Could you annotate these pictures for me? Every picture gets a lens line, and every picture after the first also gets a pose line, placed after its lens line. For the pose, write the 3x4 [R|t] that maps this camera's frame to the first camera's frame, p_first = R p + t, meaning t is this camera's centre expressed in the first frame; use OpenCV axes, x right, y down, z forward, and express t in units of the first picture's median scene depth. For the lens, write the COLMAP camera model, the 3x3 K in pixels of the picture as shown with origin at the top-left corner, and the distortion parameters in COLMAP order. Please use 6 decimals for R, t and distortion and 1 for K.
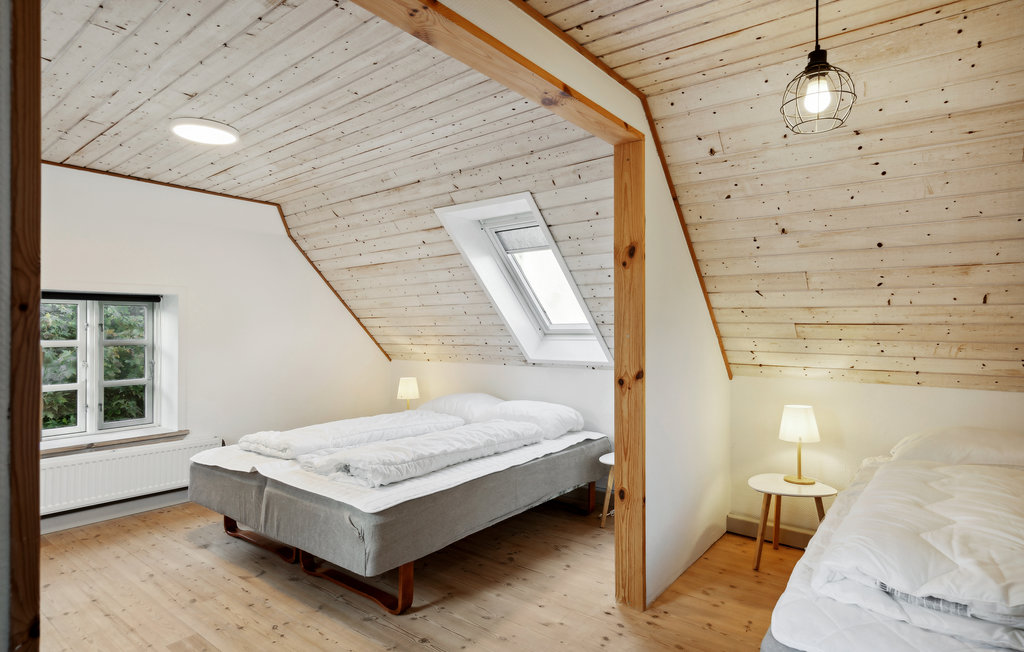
lens RADIAL K [[553.7, 0, 510.3], [0, 553.7, 327.5], [0, 0, 1]] dist [0.000017, 0.000099]
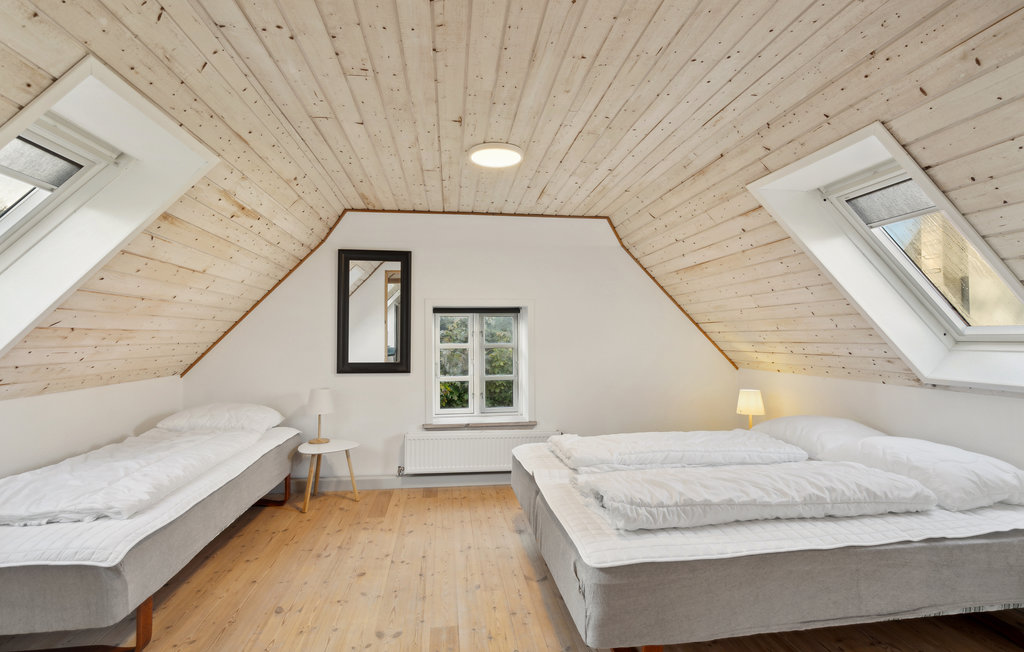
lens RADIAL K [[473.9, 0, 514.1], [0, 473.9, 322.6], [0, 0, 1]] dist [-0.000347, 0.000739]
pose [[0.720225, -0.019677, -0.693461, 0.090196], [0.004605, 0.999711, -0.023584, 0.000028], [0.693725, 0.013793, 0.720108, 0.263261]]
